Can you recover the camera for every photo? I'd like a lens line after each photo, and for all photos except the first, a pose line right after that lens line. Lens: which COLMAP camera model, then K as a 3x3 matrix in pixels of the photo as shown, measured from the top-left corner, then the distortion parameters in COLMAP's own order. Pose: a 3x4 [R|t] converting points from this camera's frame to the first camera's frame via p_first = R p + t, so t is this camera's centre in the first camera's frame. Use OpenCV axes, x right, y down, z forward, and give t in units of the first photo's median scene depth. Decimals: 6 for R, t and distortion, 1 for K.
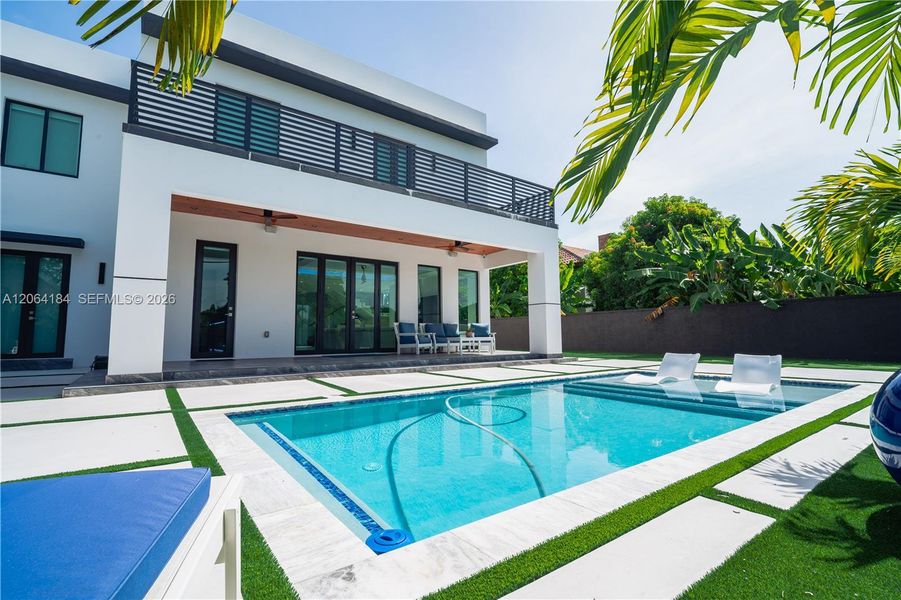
lens RADIAL K [[414.4, 0, 450.5], [0, 414.4, 300.0], [0, 0, 1]] dist [-0.003364, -0.001487]
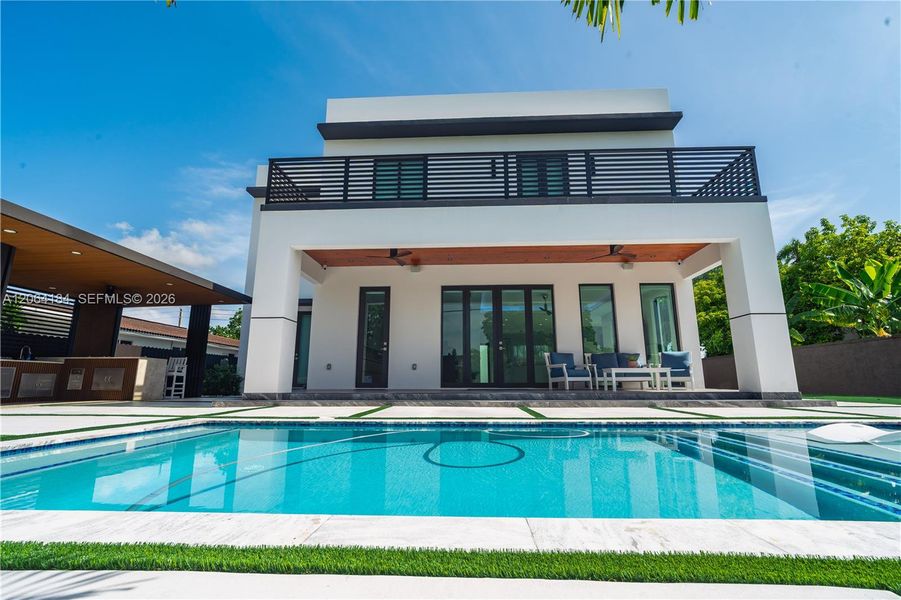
lens RADIAL K [[414.4, 0, 450.5], [0, 414.4, 300.0], [0, 0, 1]] dist [-0.003364, -0.001487]
pose [[0.774528, -0.117359, -0.621557, 0.271136], [0.049510, 0.990871, -0.125396, 0.045034], [0.630599, 0.066349, 0.773268, 0.197159]]
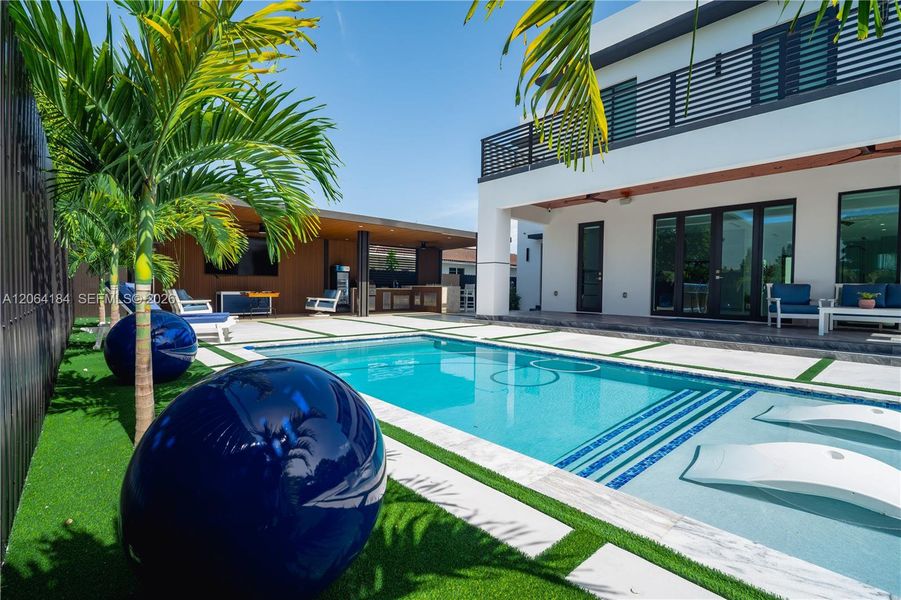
lens RADIAL K [[412.2, 0, 453.2], [0, 412.2, 299.1], [0, 0, 1]] dist [-0.000684, -0.000542]
pose [[0.104712, 0.035575, -0.993866, 0.562835], [0.072251, 0.996447, 0.043280, 0.009480], [0.991875, -0.076339, 0.101770, 0.361188]]
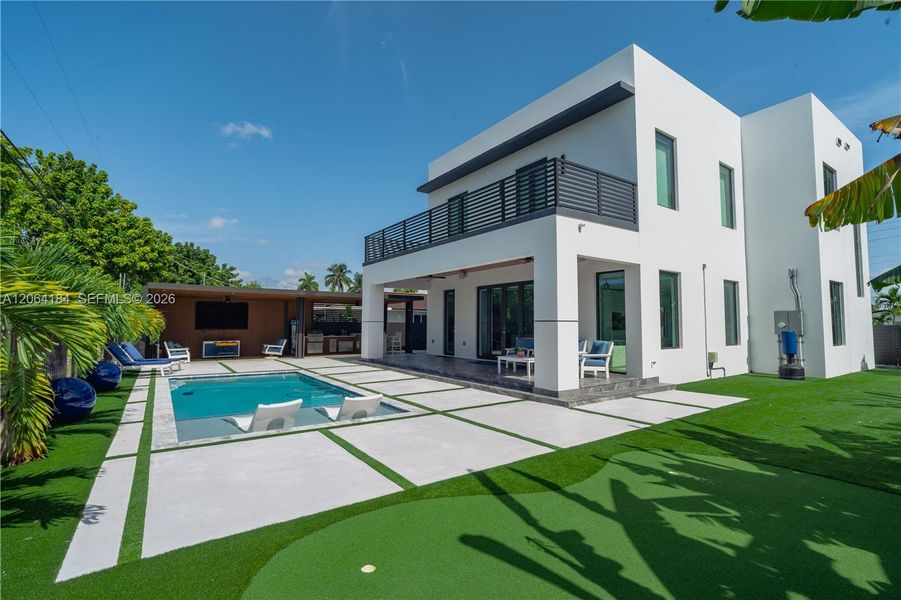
lens RADIAL K [[414.4, 0, 450.5], [0, 414.4, 300.0], [0, 0, 1]] dist [-0.003364, -0.001487]
pose [[-0.031873, -0.049345, -0.998273, 1.008914], [0.083851, 0.995128, -0.051867, -0.004056], [0.995968, -0.085359, -0.027580, 0.883214]]
